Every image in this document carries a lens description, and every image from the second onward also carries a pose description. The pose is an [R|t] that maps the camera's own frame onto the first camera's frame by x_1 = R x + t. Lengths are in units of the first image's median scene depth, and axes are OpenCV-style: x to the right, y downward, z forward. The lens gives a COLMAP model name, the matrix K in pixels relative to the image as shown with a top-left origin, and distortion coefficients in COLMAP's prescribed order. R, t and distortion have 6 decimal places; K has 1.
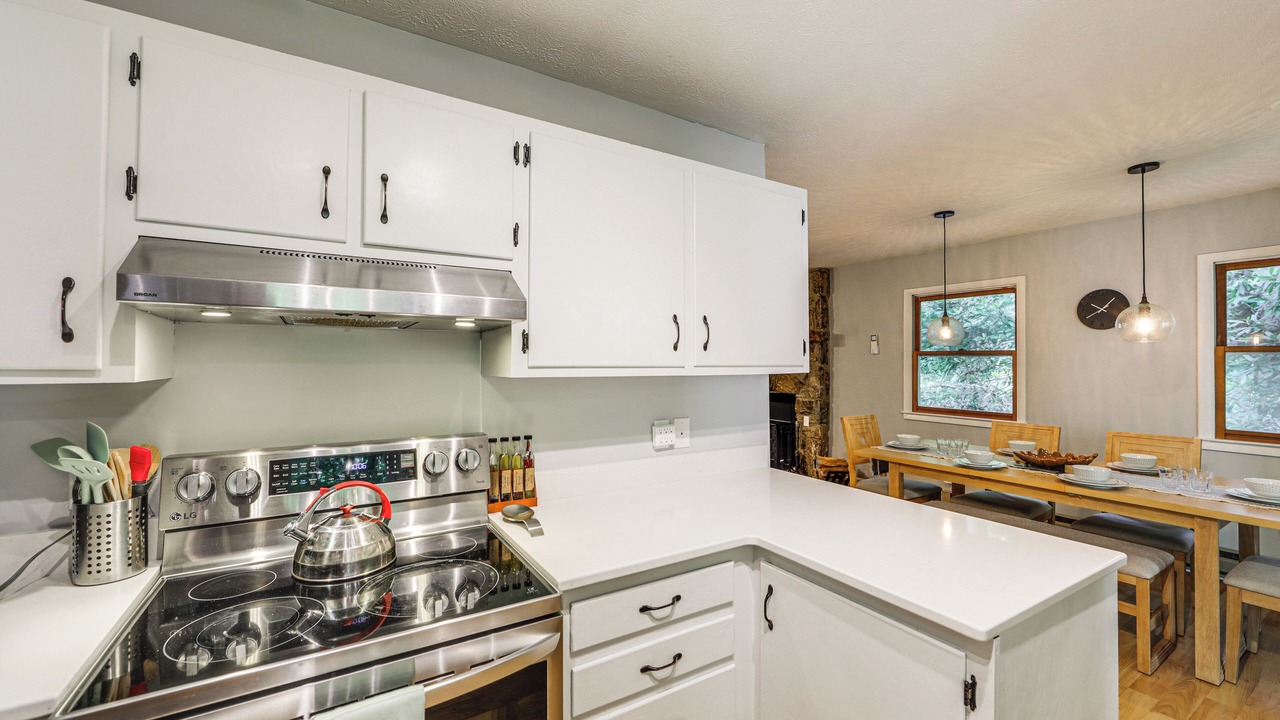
lens RADIAL K [[507.2, 0, 640.0], [0, 507.2, 360.0], [0, 0, 1]] dist [-0.007962, -0.000099]
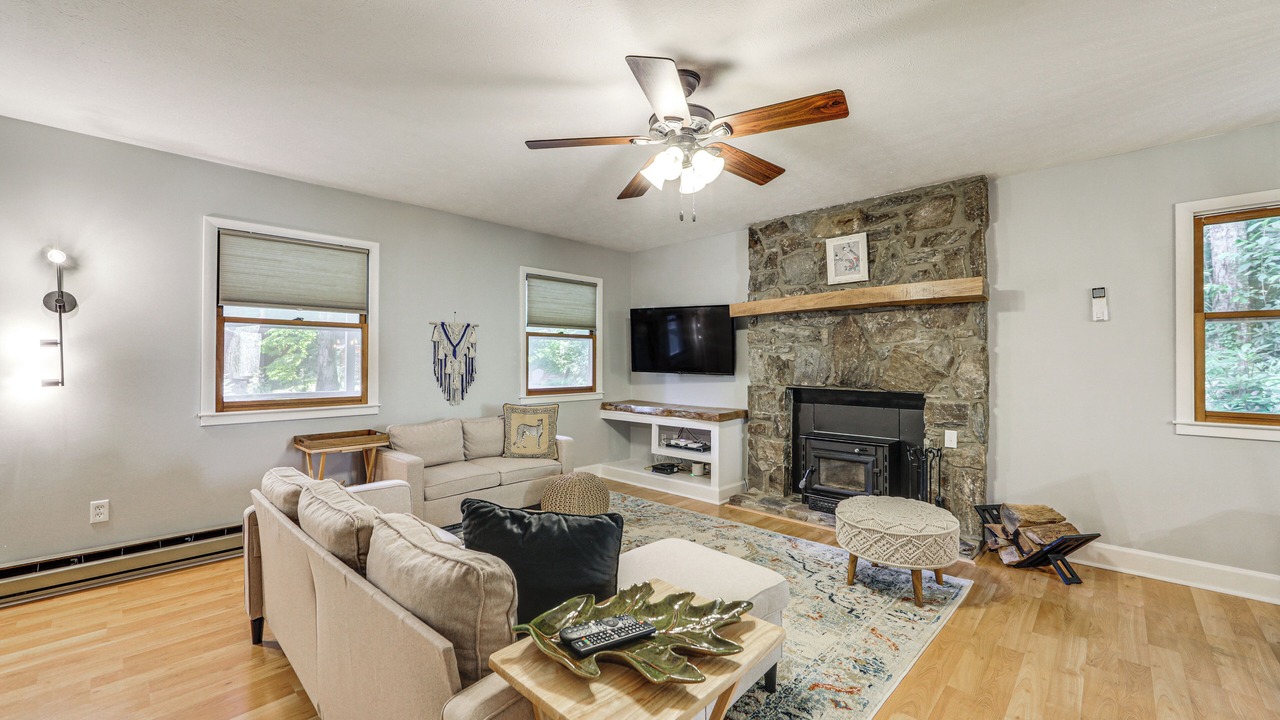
lens RADIAL K [[503.7, 0, 641.8], [0, 503.7, 351.2], [0, 0, 1]] dist [-0.000834, -0.000040]
pose [[0.962337, -0.013186, 0.271540, -0.177354], [0.013595, 0.999908, 0.000377, 0.014367], [-0.271519, 0.003329, 0.962427, 0.546840]]
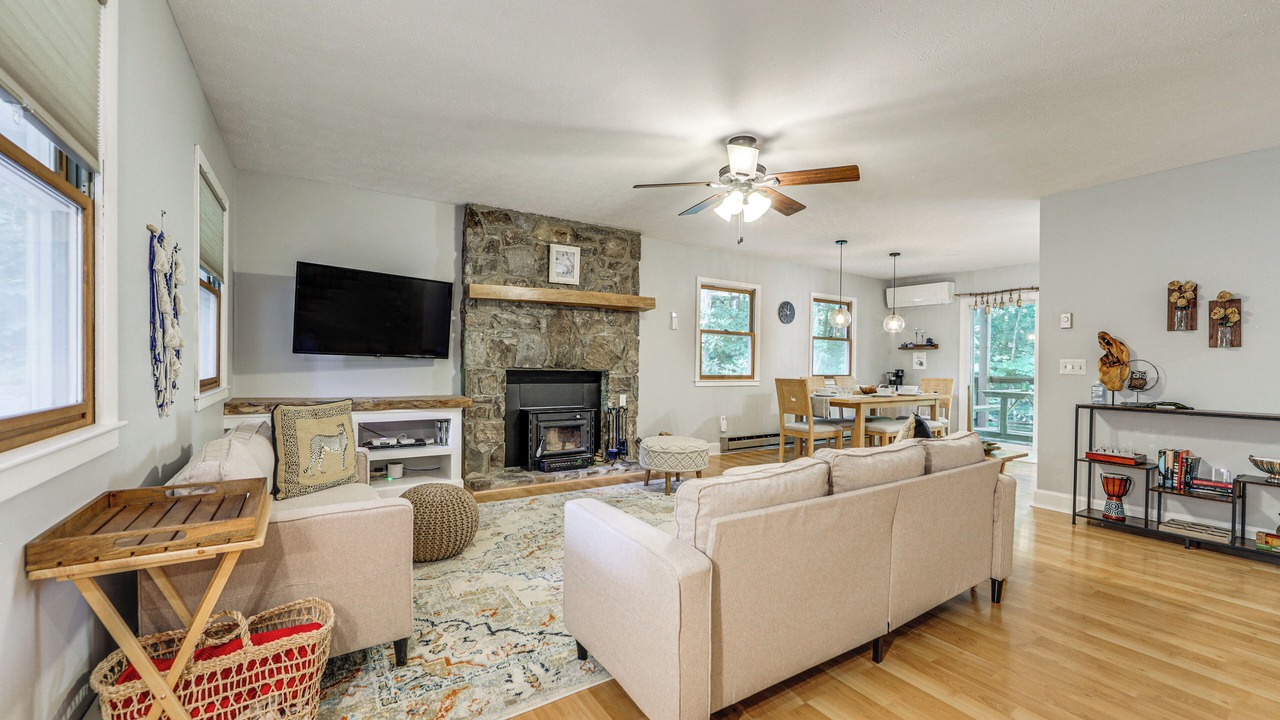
lens RADIAL K [[507.2, 0, 640.0], [0, 507.2, 360.0], [0, 0, 1]] dist [-0.007962, -0.000099]
pose [[-0.016512, -0.016175, 0.999733, -0.573702], [-0.031623, 0.999377, 0.015647, 0.036102], [-0.999363, -0.031356, -0.017013, 1.007206]]
